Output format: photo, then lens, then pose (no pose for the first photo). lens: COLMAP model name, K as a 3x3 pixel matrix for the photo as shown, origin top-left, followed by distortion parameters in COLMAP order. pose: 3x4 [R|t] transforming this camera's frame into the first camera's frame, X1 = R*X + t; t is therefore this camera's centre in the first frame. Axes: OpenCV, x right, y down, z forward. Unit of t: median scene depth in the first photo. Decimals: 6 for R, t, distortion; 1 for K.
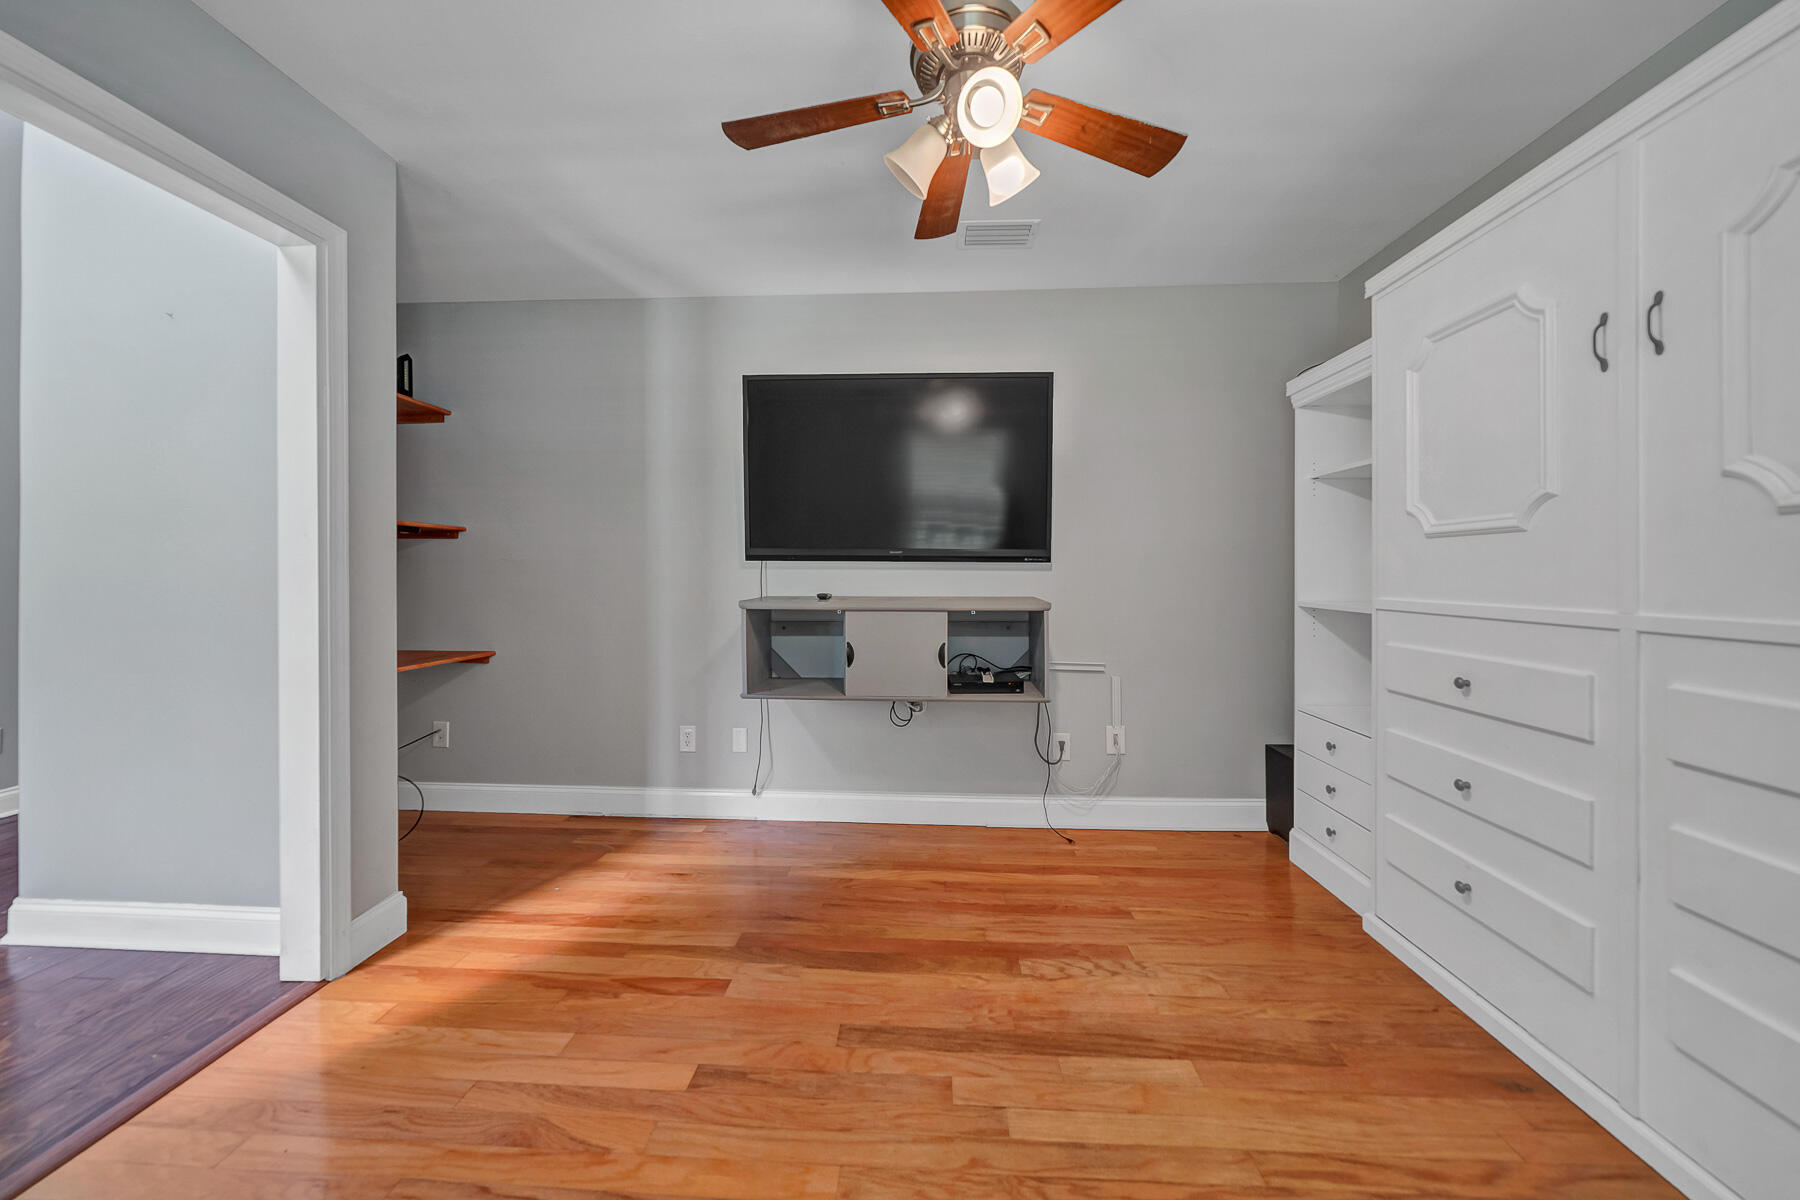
lens RADIAL K [[631.3, 0, 898.0], [0, 631.3, 581.6], [0, 0, 1]] dist [-0.001665, -0.000184]
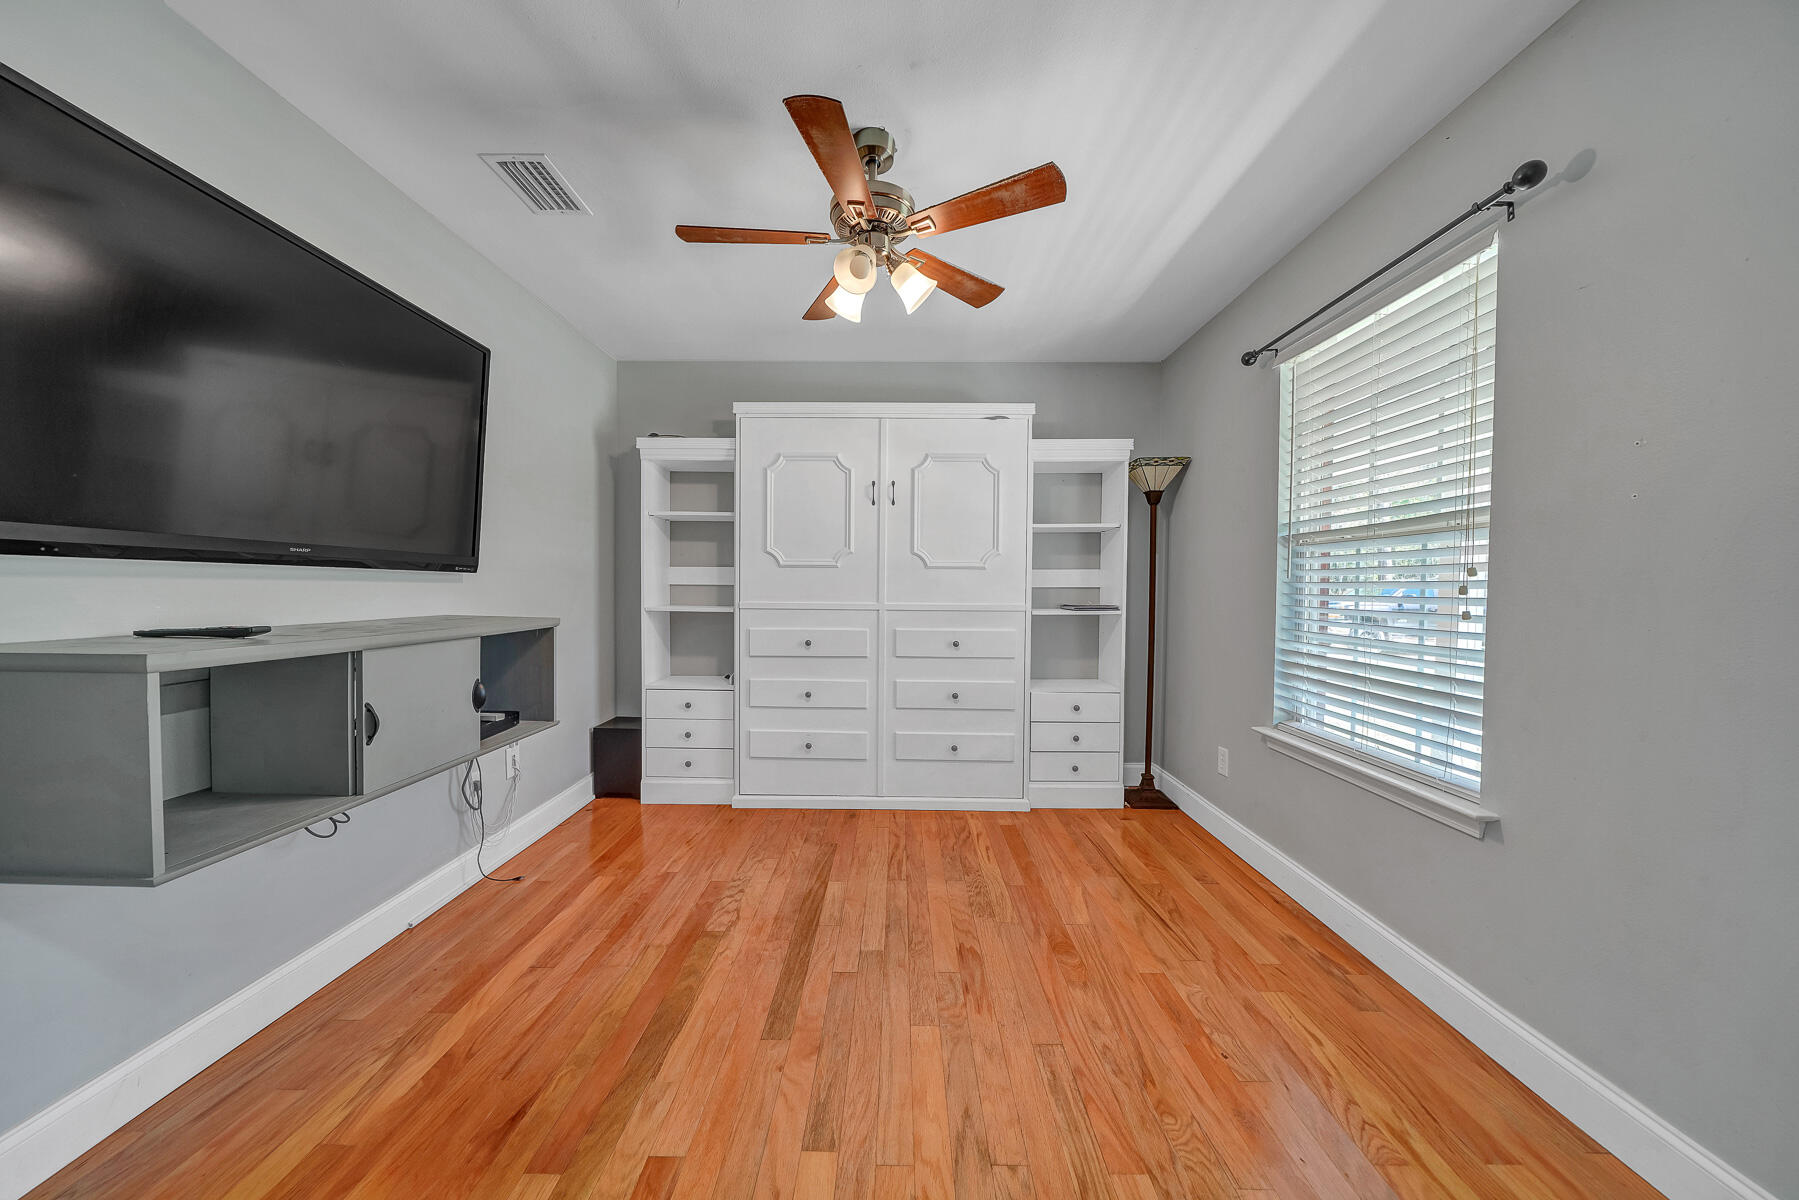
lens RADIAL K [[614.4, 0, 893.3], [0, 614.4, 613.3], [0, 0, 1]] dist [0.000601, 0.000021]
pose [[-0.041734, -0.044200, 0.998151, -0.919278], [0.005782, 0.998994, 0.044479, -0.013692], [-0.999112, 0.007628, -0.041436, 0.727258]]
